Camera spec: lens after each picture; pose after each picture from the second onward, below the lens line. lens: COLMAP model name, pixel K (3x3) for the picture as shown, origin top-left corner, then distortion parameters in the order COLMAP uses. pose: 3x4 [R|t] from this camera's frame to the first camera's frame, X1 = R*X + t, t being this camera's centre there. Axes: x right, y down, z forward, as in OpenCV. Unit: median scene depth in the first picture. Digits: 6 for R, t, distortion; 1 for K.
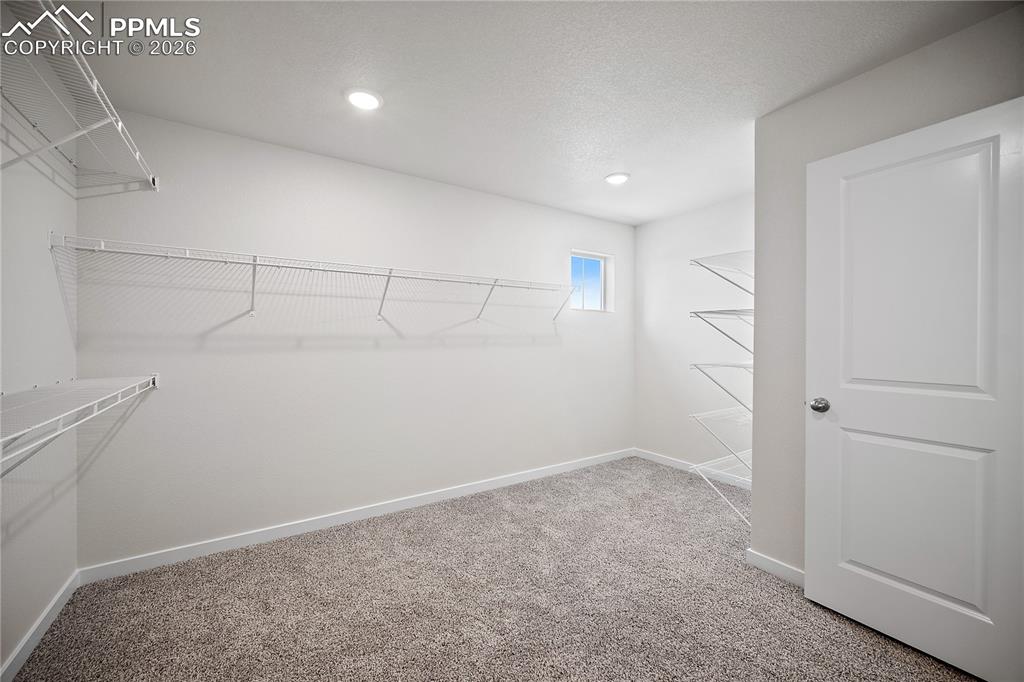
lens RADIAL K [[404.1, 0, 511.0], [0, 404.1, 342.2], [0, 0, 1]] dist [-0.001288, -0.000254]
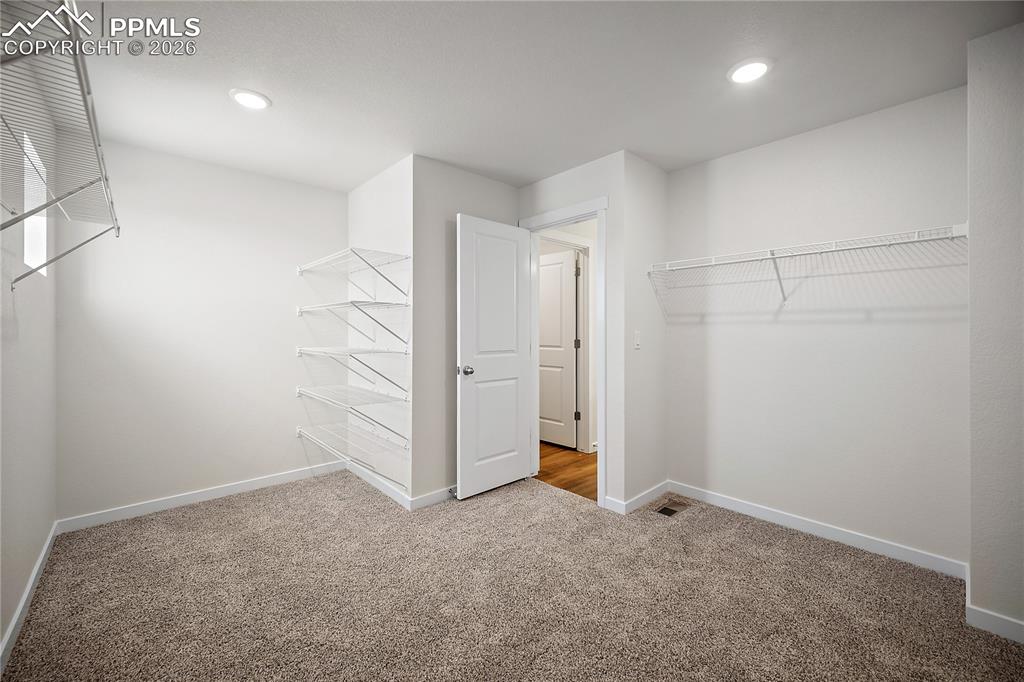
lens RADIAL K [[404.1, 0, 511.0], [0, 404.1, 342.2], [0, 0, 1]] dist [-0.001288, -0.000254]
pose [[-0.164118, -0.031106, 0.985950, -0.639671], [0.006303, 0.999449, 0.032581, -0.003661], [-0.986420, 0.011562, -0.163832, 0.866215]]
